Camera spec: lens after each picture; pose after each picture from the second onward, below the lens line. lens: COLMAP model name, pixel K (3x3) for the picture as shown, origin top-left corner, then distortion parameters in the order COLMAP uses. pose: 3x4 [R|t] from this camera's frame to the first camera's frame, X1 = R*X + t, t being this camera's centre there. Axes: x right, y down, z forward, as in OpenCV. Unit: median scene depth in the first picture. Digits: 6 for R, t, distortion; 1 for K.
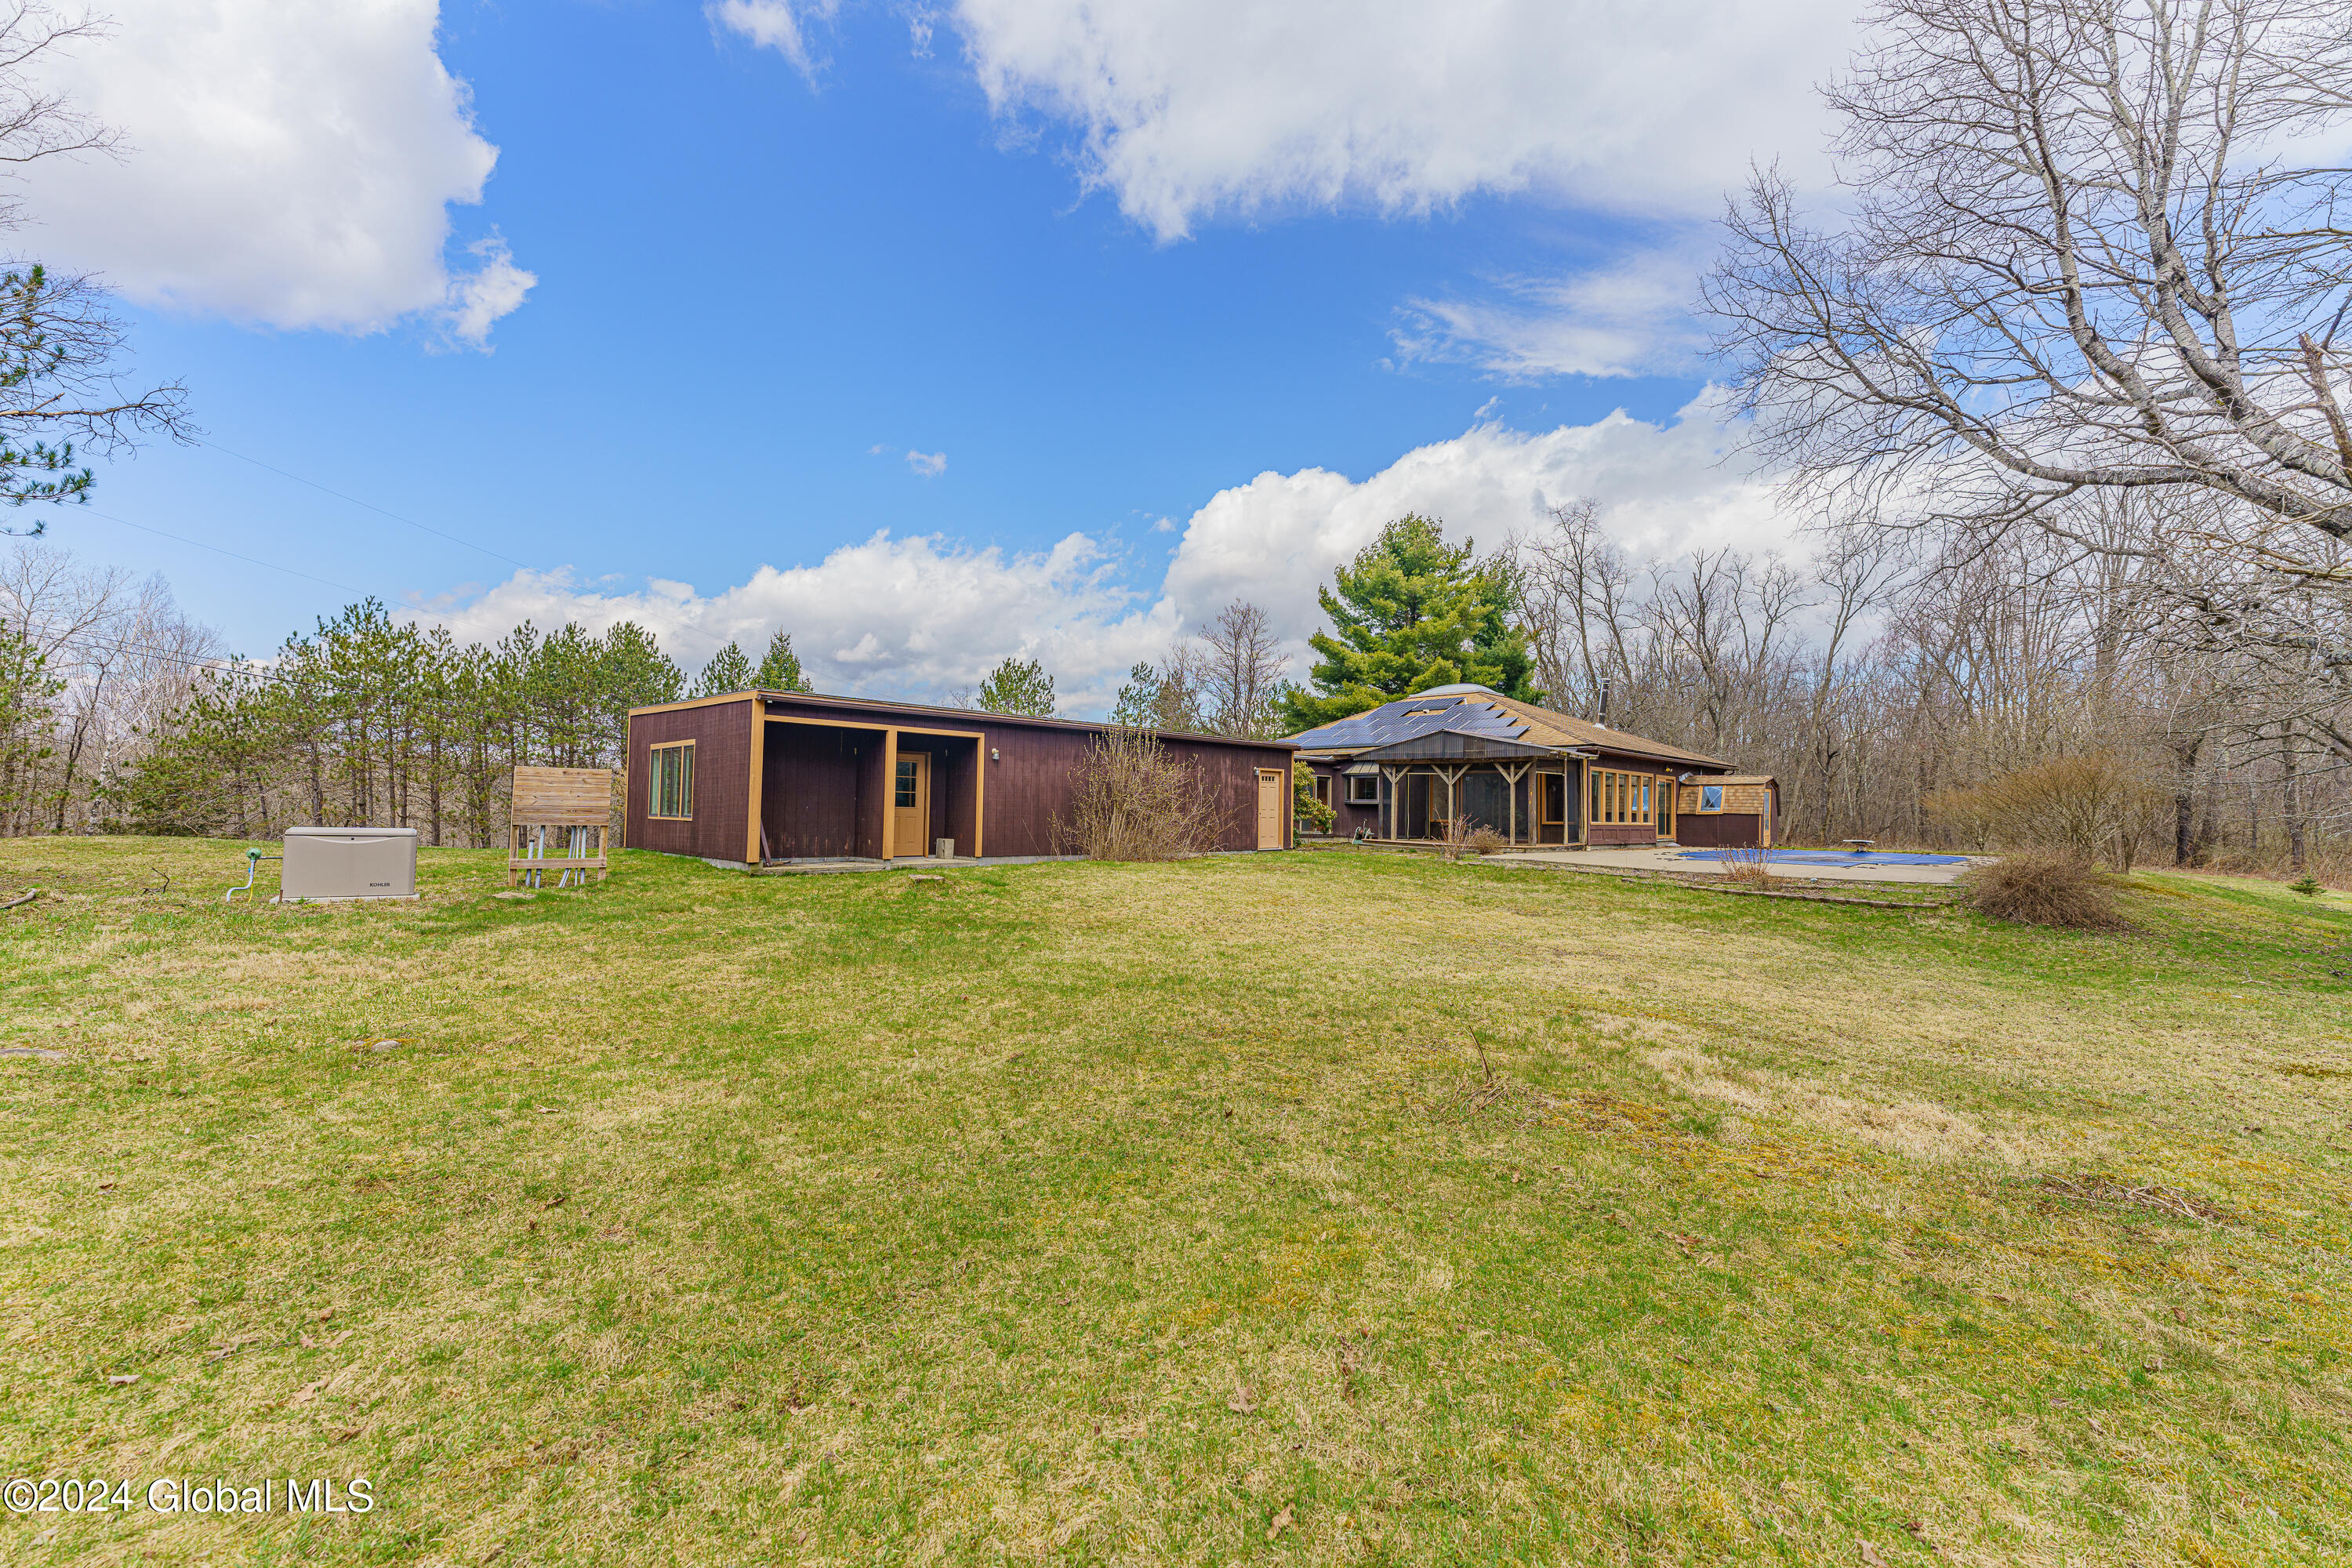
lens RADIAL K [[936.1, 0, 1176.7], [0, 936.1, 788.9], [0, 0, 1]] dist [-0.000834, -0.000886]
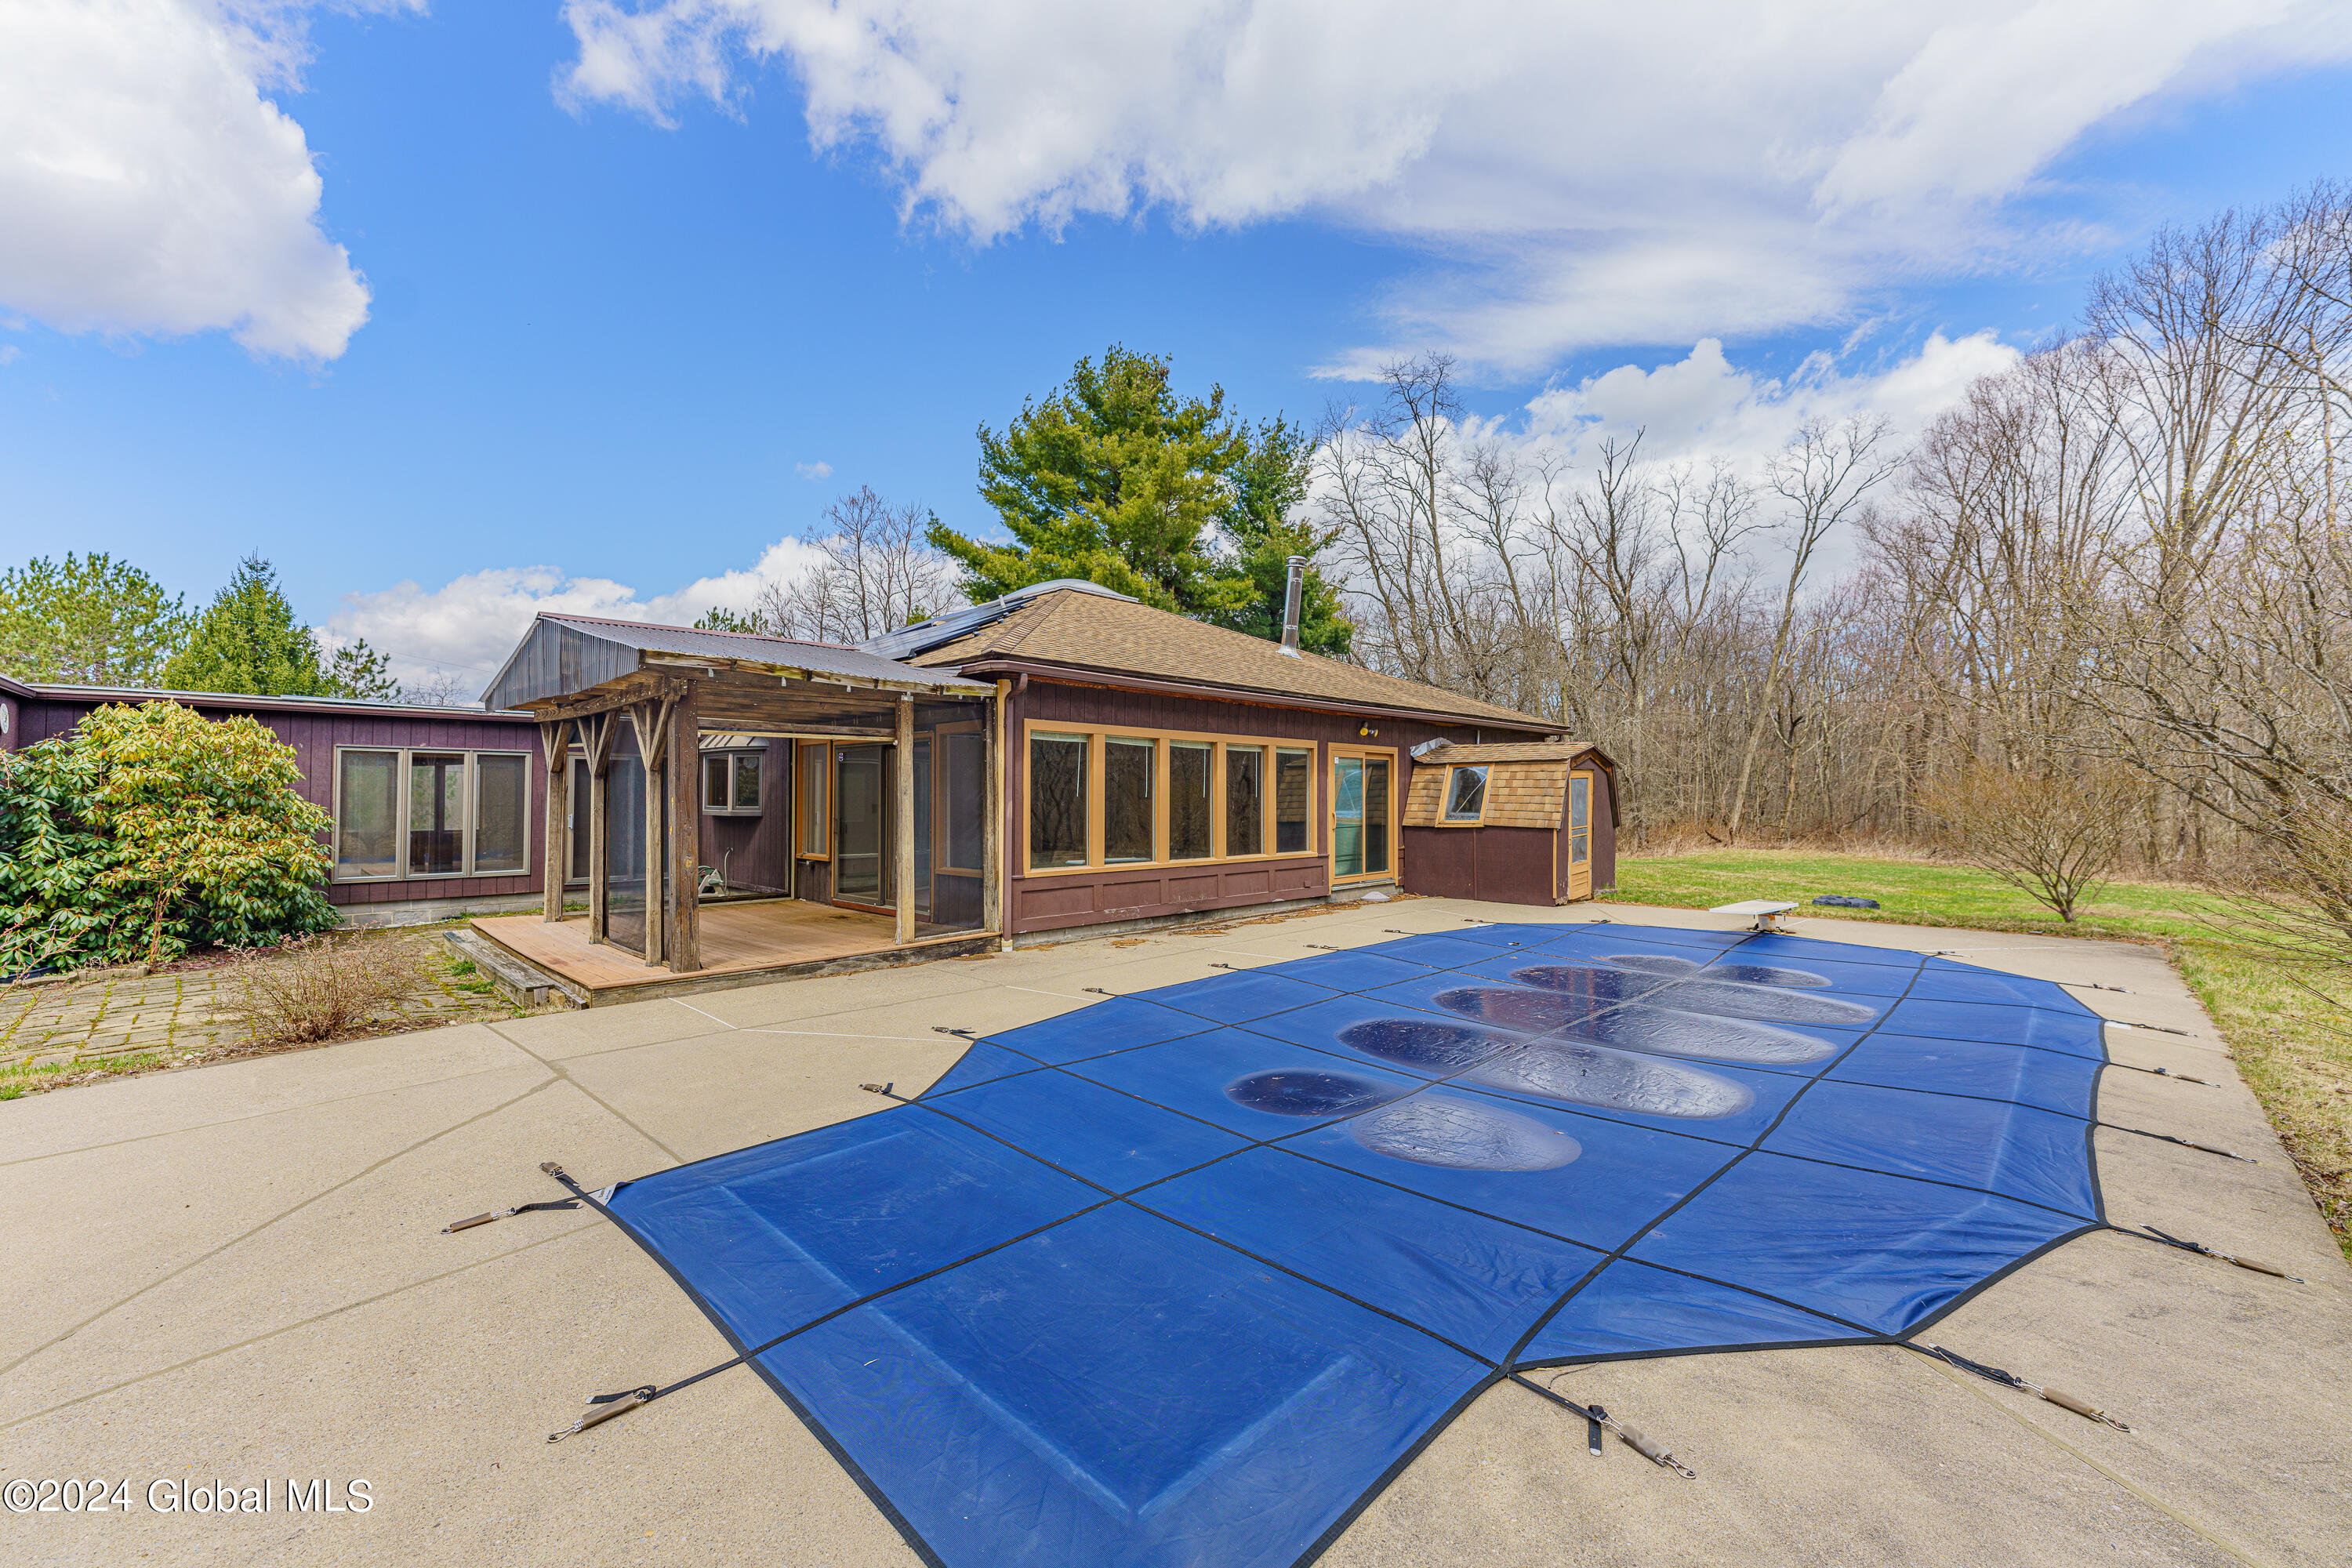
lens RADIAL K [[936.1, 0, 1174.7], [0, 936.1, 786.3], [0, 0, 1]] dist [-0.000834, -0.000886]
pose [[0.999848, -0.015178, 0.008535, 0.289737], [0.015067, 0.999803, 0.012941, -0.000726], [-0.008730, -0.012810, 0.999880, 0.370955]]
